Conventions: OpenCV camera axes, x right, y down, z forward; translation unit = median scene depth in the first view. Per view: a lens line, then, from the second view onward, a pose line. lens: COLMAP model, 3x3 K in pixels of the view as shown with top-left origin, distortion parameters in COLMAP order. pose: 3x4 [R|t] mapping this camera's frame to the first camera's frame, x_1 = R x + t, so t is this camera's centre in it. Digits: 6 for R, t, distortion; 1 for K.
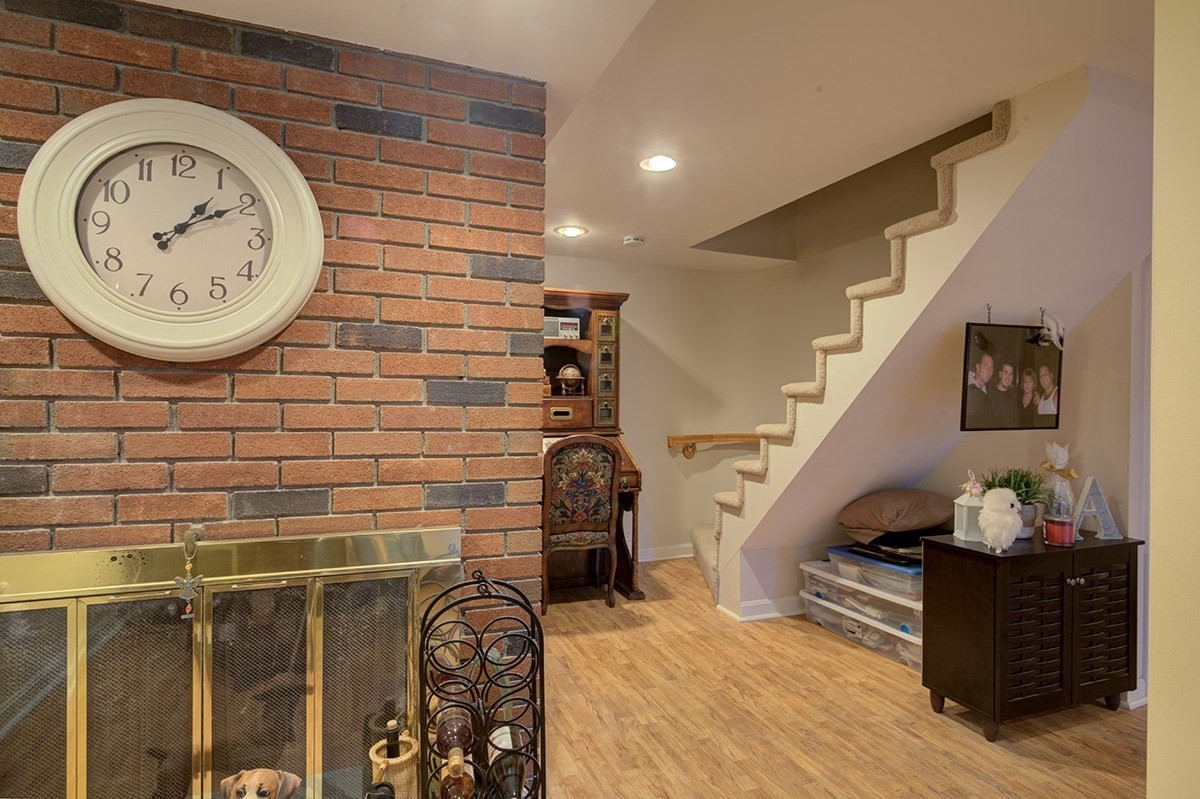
lens RADIAL K [[627.8, 0, 600.0], [0, 627.8, 399.5], [0, 0, 1]] dist [0.000983, -0.000281]
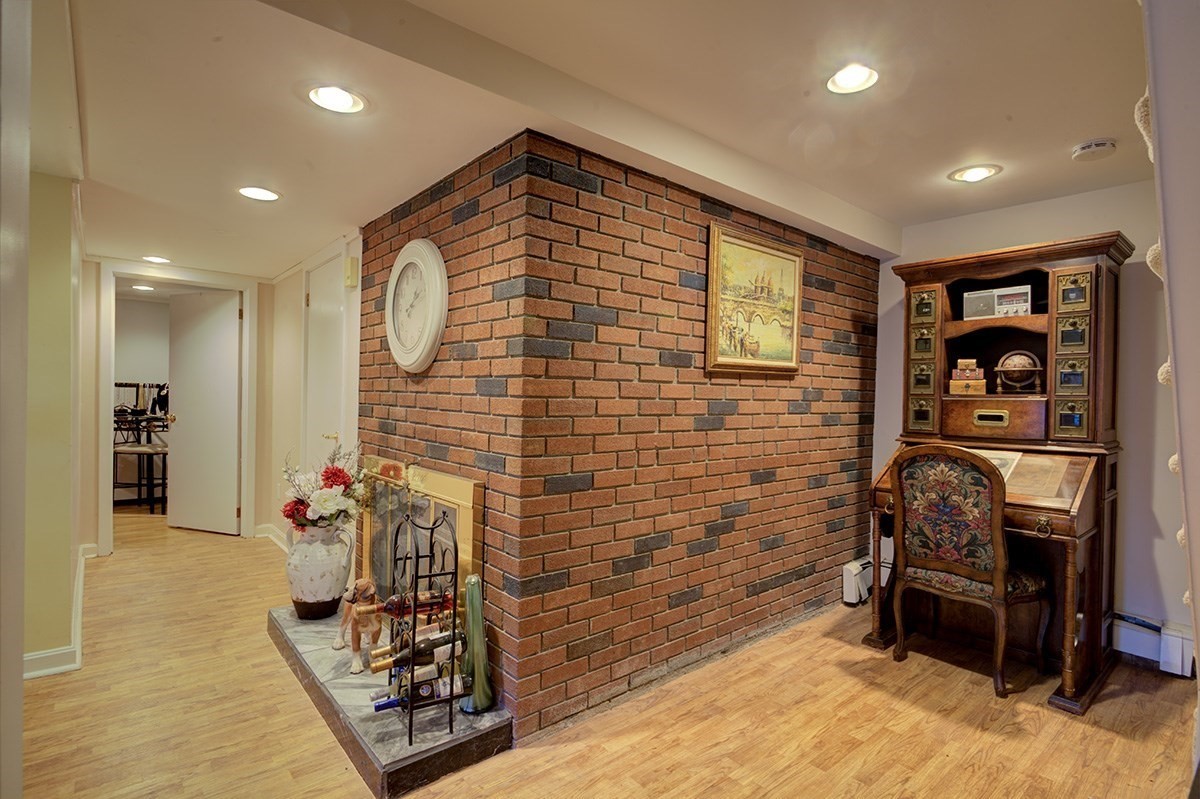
lens RADIAL K [[591.9, 0, 600.0], [0, 591.9, 399.5], [0, 0, 1]] dist [-0.001428, -0.000274]
pose [[0.333040, 0.003456, -0.942906, 0.498138], [-0.010988, 0.999940, -0.000216, 0.006445], [0.942849, 0.010432, 0.333058, 0.367178]]
